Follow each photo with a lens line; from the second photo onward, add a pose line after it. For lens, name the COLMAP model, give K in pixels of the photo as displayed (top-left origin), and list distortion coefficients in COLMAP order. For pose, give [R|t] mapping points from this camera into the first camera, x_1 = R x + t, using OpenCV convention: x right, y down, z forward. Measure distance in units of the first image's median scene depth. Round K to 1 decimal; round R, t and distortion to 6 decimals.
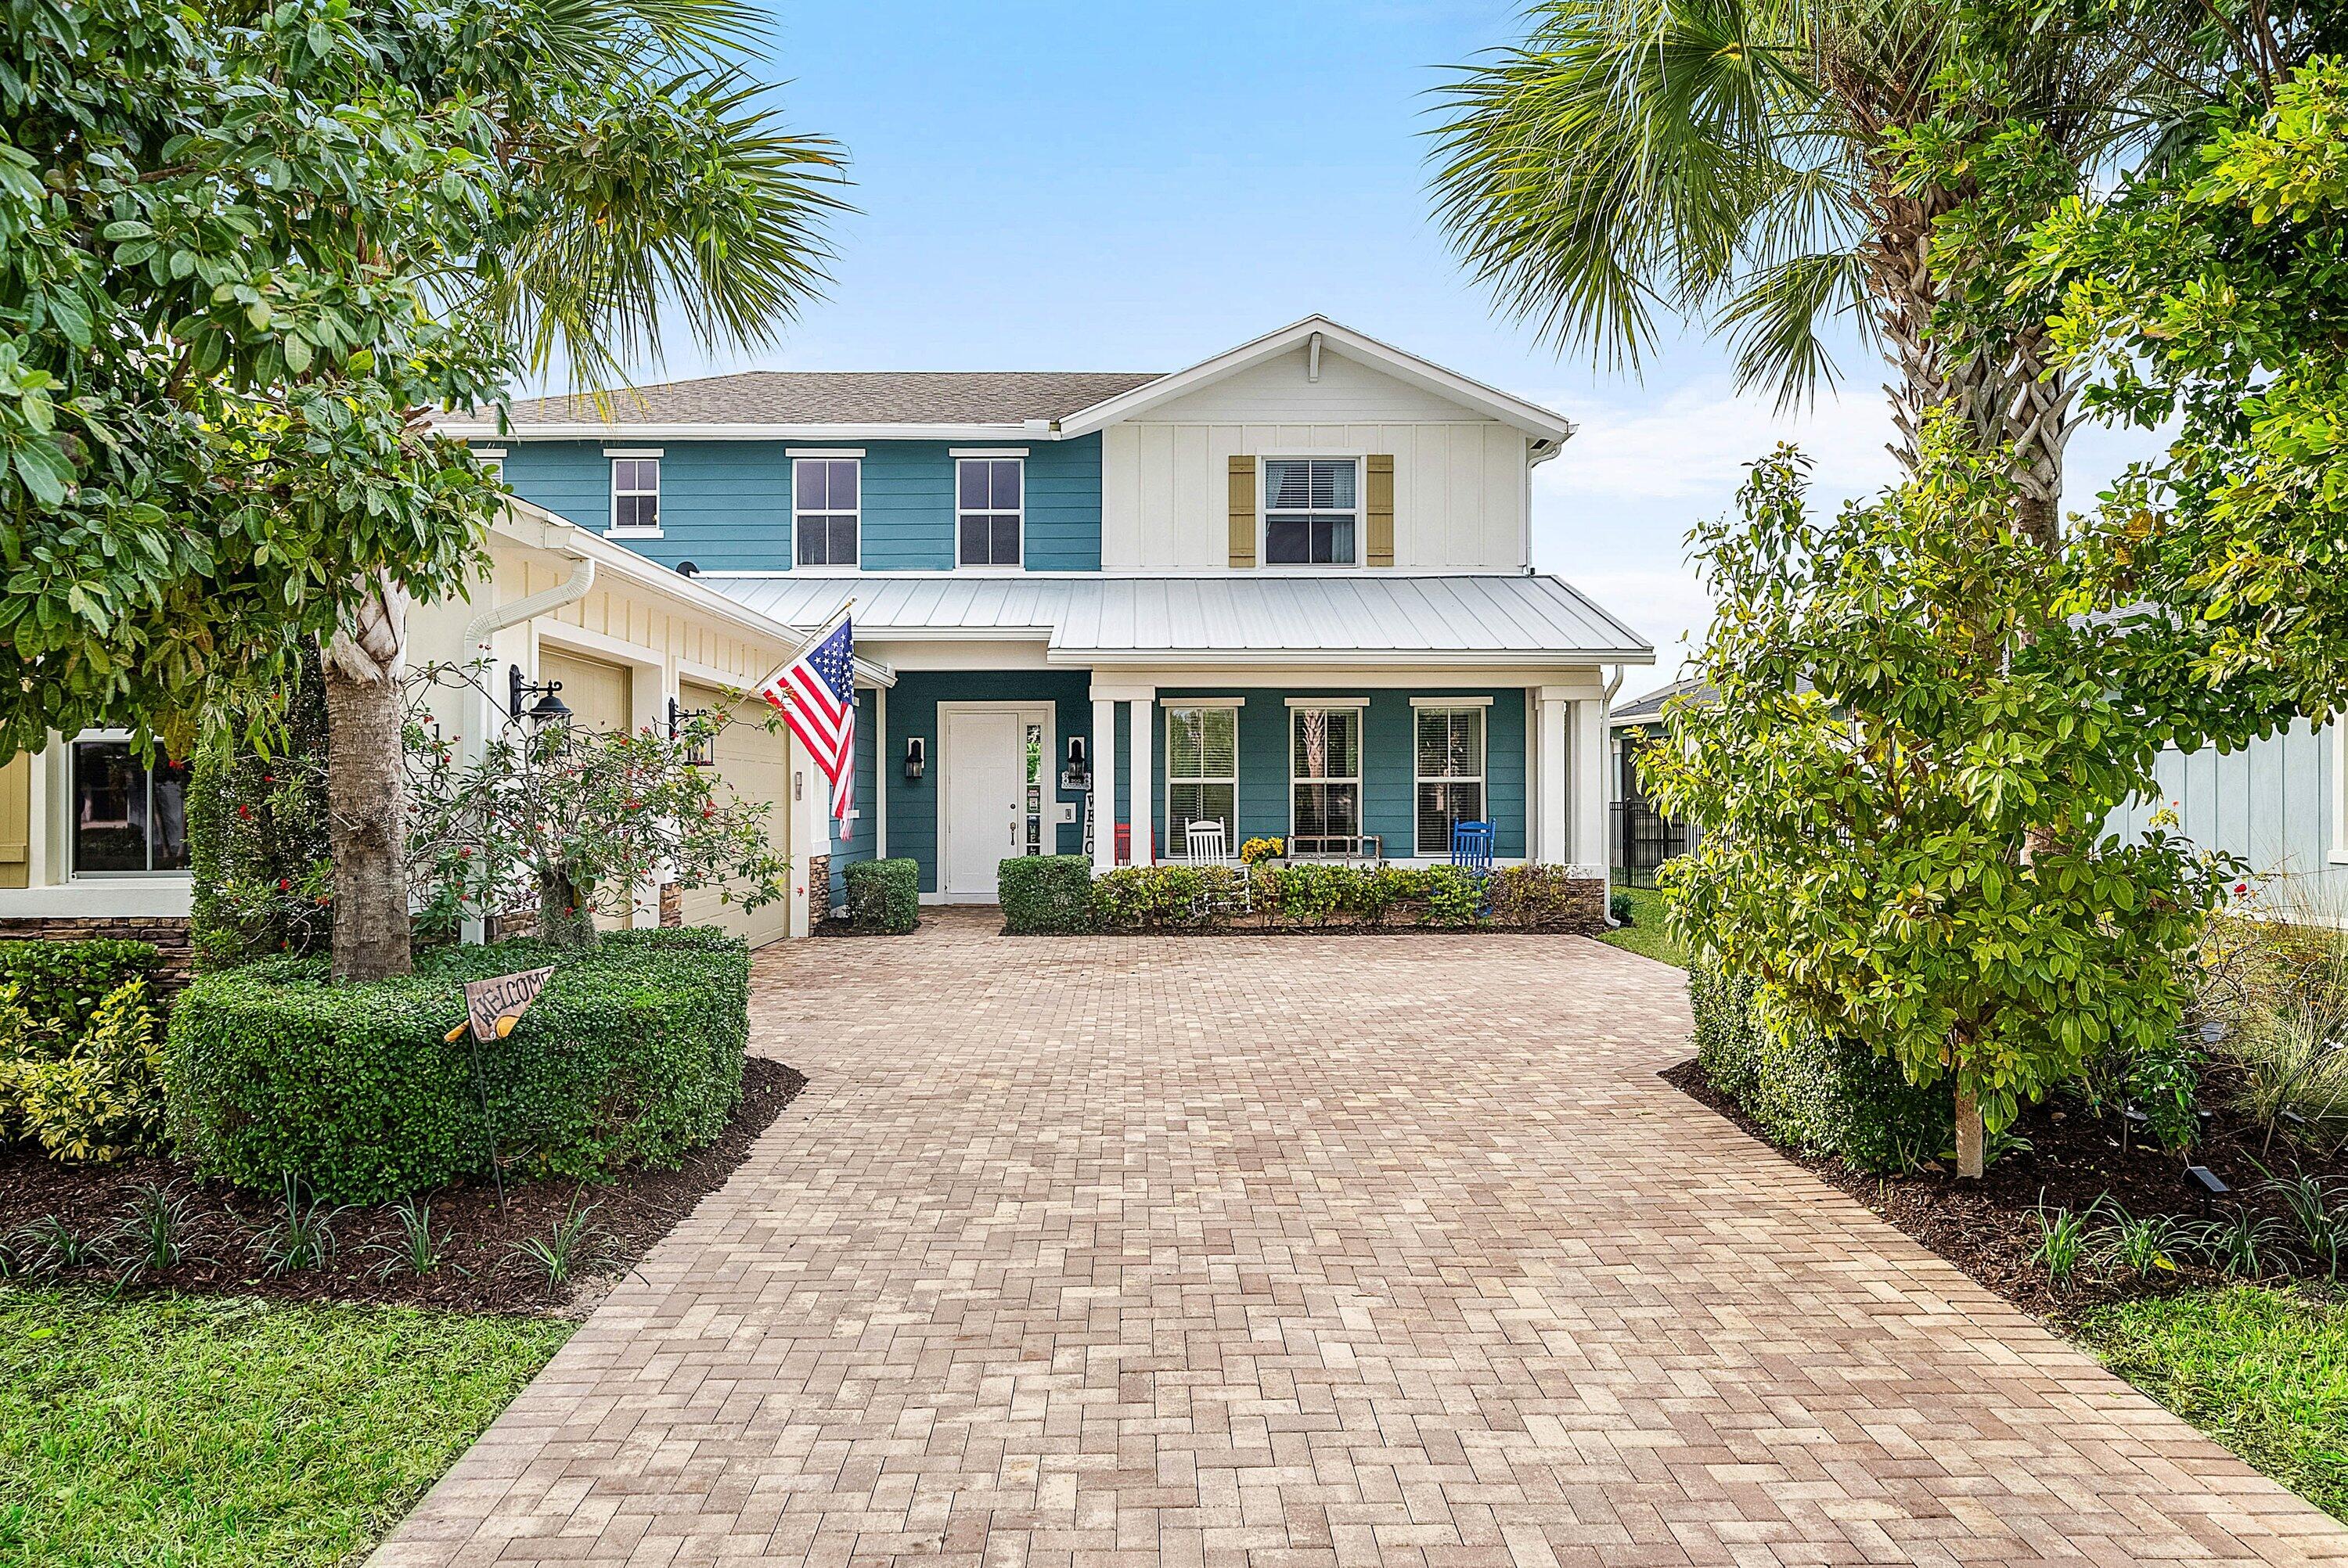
lens RADIAL K [[1524.5, 0, 1174.0], [0, 1524.5, 784.0], [0, 0, 1]] dist [-0.001550, -0.000754]
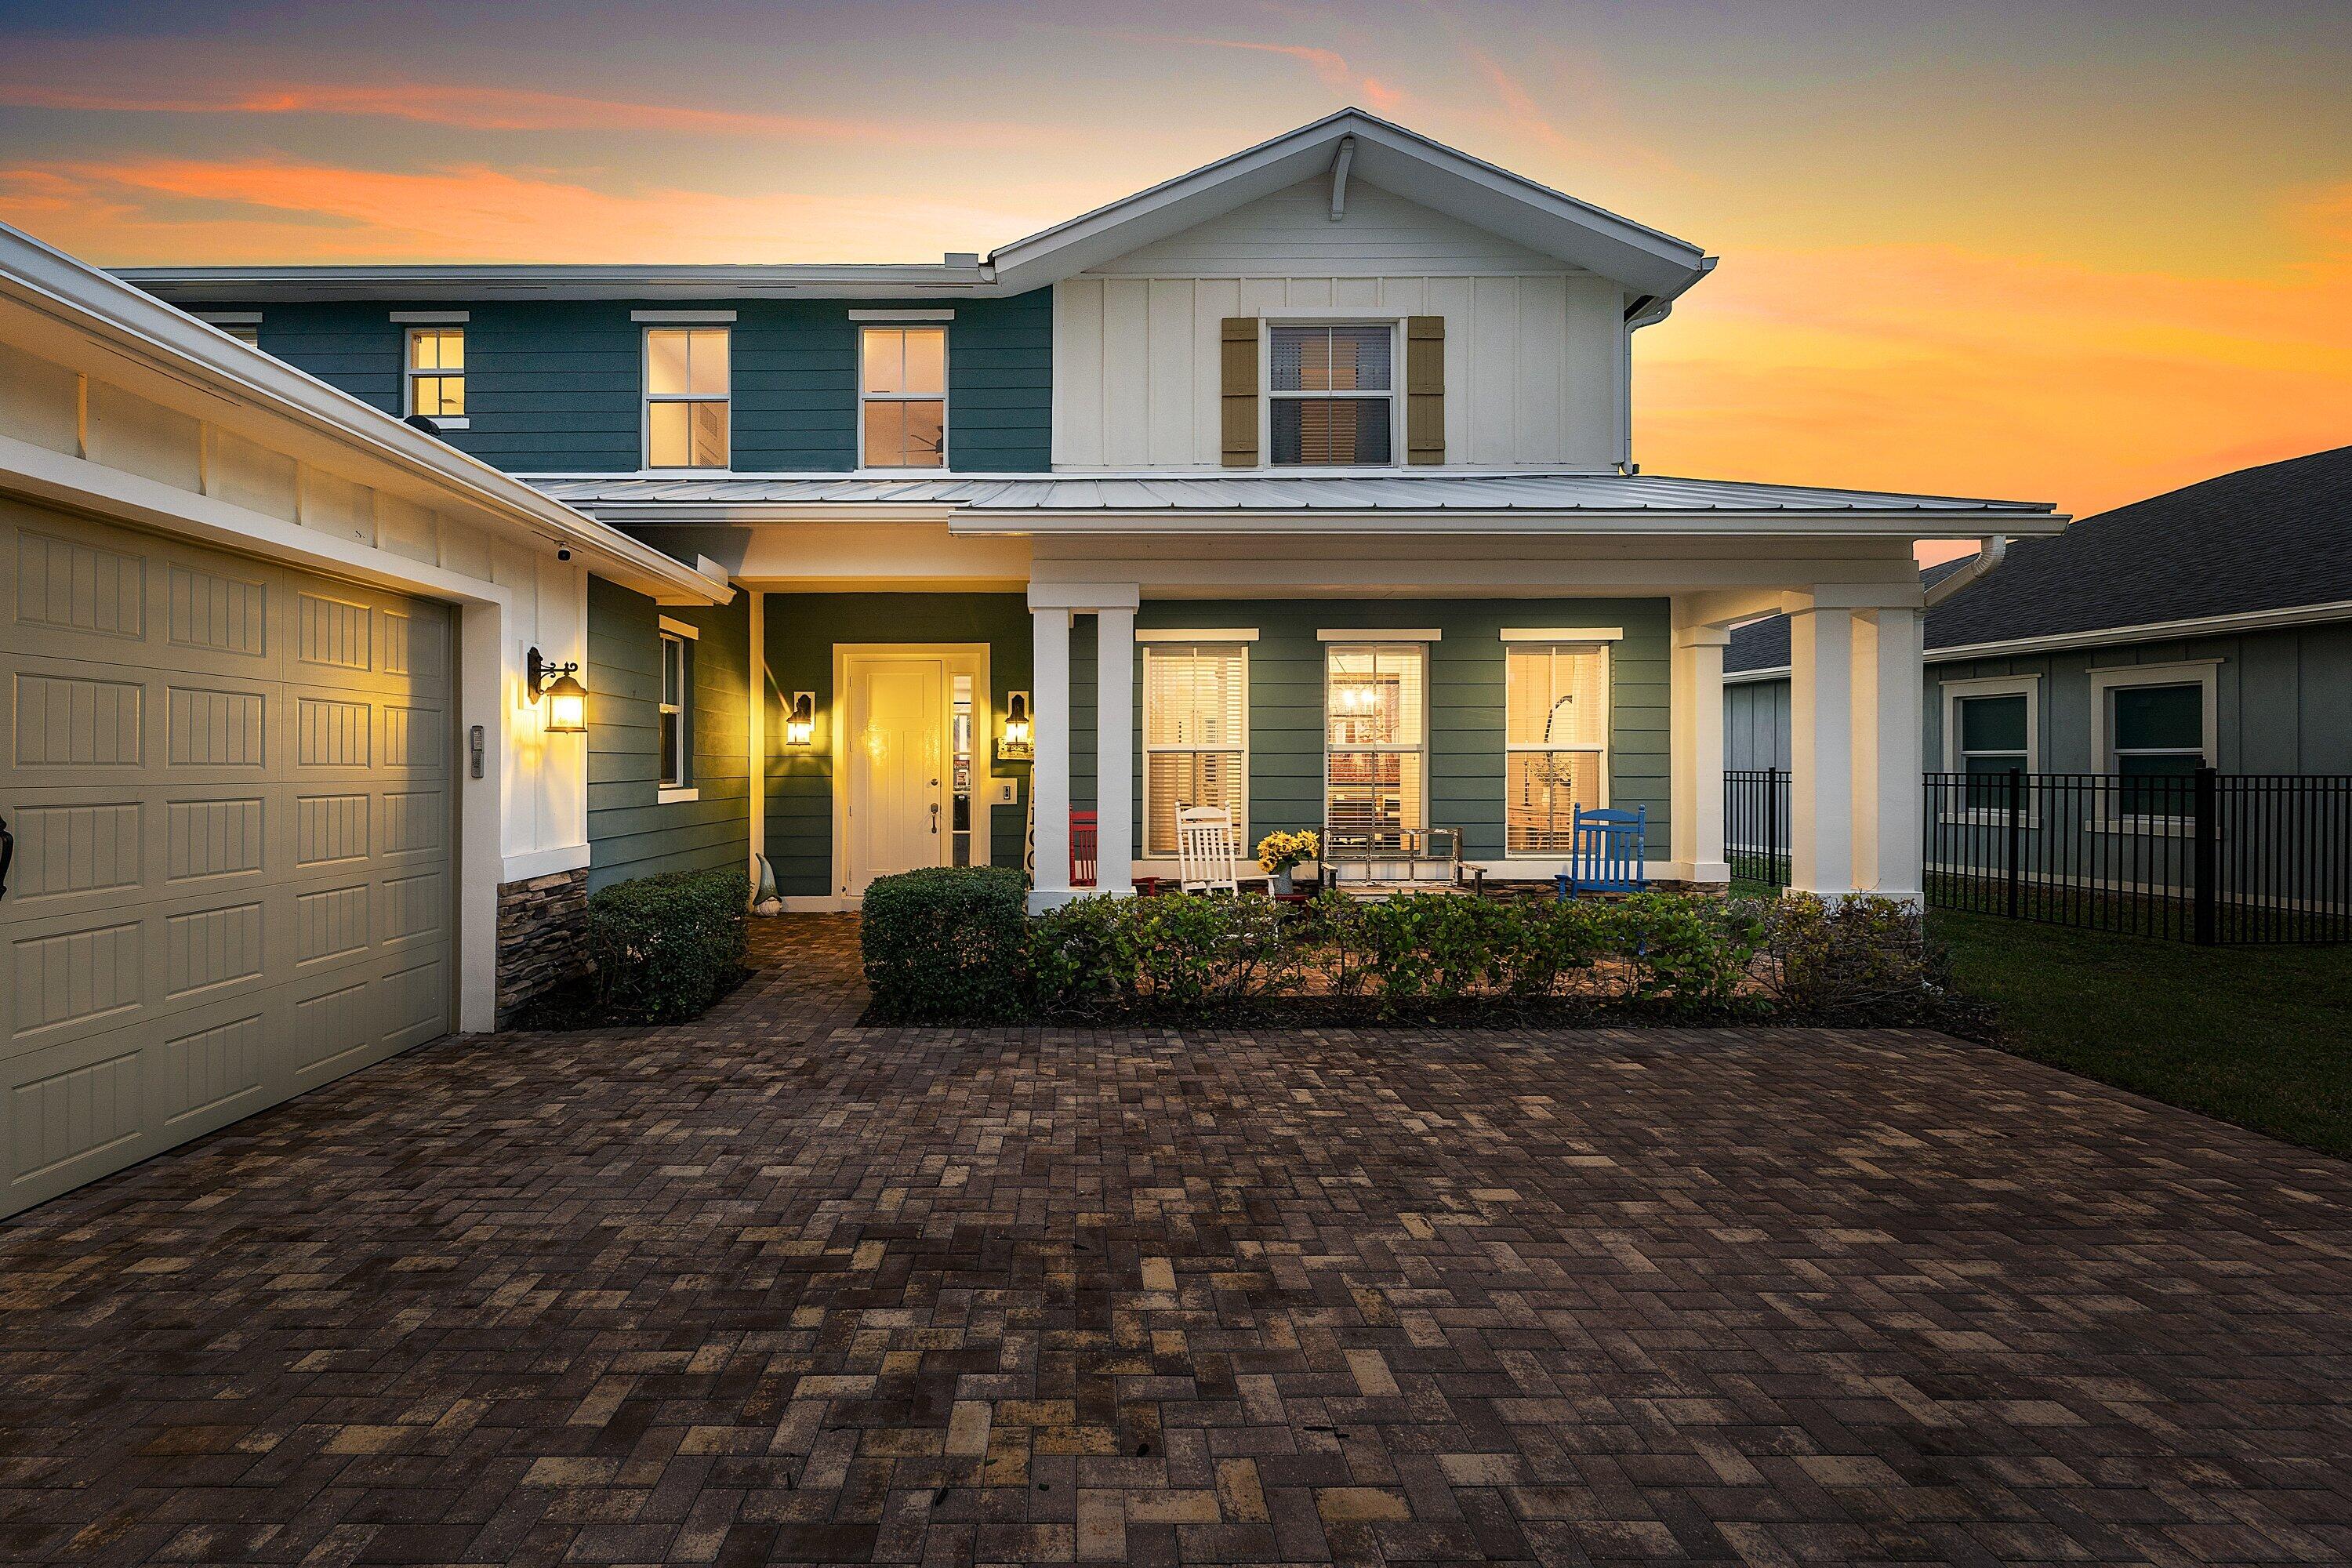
lens RADIAL K [[1214.6, 0, 1184.2], [0, 1214.6, 757.2], [0, 0, 1]] dist [-0.001012, -0.000223]
pose [[0.998372, 0.003675, 0.056923, -0.017076], [-0.003718, 0.999993, 0.000655, 0.001312], [-0.056920, -0.000865, 0.998378, 0.416483]]
